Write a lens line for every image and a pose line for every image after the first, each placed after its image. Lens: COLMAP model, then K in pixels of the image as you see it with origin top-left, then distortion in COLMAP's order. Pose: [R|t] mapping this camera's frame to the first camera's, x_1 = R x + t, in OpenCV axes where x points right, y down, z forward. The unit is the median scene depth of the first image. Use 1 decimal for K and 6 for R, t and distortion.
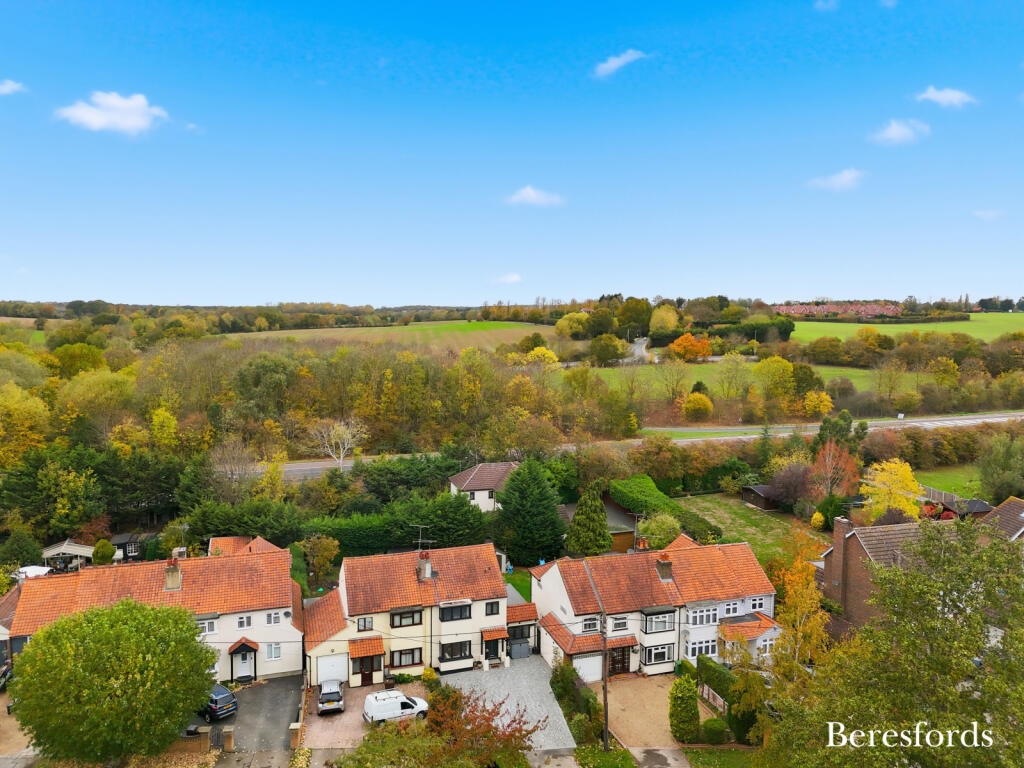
lens RADIAL K [[708.1, 0, 512.0], [0, 708.1, 384.0], [0, 0, 1]] dist [0.004937, 0.001184]
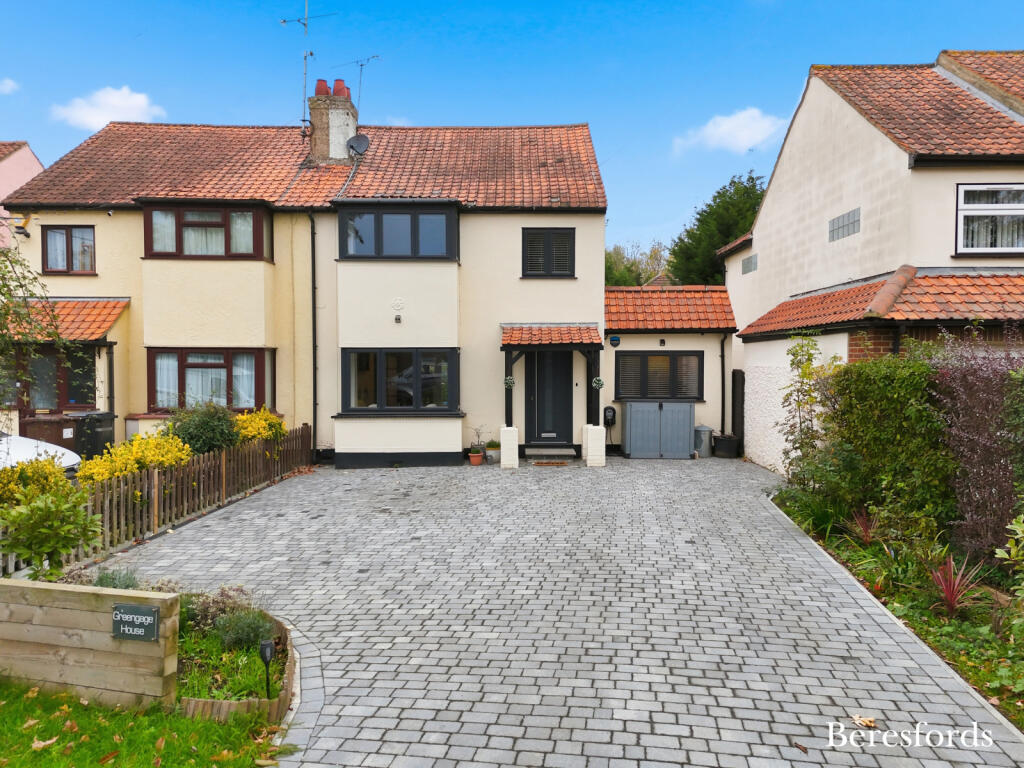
lens RADIAL K [[708.1, 0, 512.0], [0, 708.1, 384.0], [0, 0, 1]] dist [0.004937, 0.001184]
pose [[0.951783, 0.000302, -0.306773, 0.042486], [-0.009350, 0.999563, -0.028026, 0.383937], [0.306631, 0.029543, 0.951370, 0.761659]]
